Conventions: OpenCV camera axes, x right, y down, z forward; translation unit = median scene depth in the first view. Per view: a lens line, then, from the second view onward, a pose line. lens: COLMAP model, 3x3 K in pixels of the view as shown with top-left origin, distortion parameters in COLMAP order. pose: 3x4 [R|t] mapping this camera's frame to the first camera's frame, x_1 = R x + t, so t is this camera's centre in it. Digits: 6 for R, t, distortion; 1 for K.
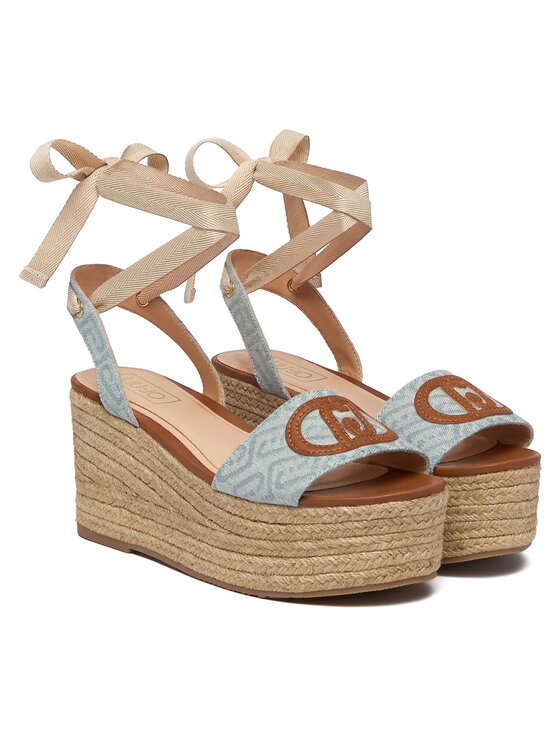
lens RADIAL K [[1416.9, 0, 280.0], [0, 1416.9, 373.0], [0, 0, 1]] dist [0.028181, 0.078923]
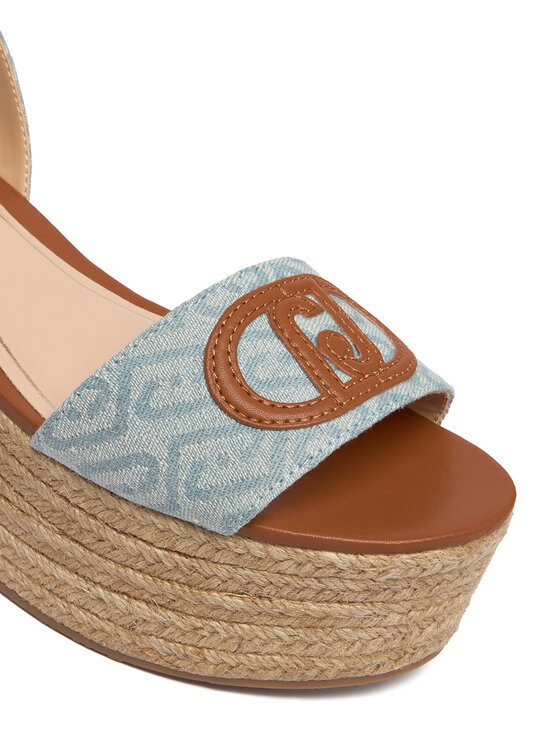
lens RADIAL K [[1416.9, 0, 280.0], [0, 1416.9, 373.0], [0, 0, 1]] dist [0.028181, 0.078923]
pose [[0.974025, 0.063112, 0.217468, -0.075775], [-0.112820, 0.967944, 0.224404, -0.065883], [-0.196334, -0.243109, 0.949921, 0.546524]]
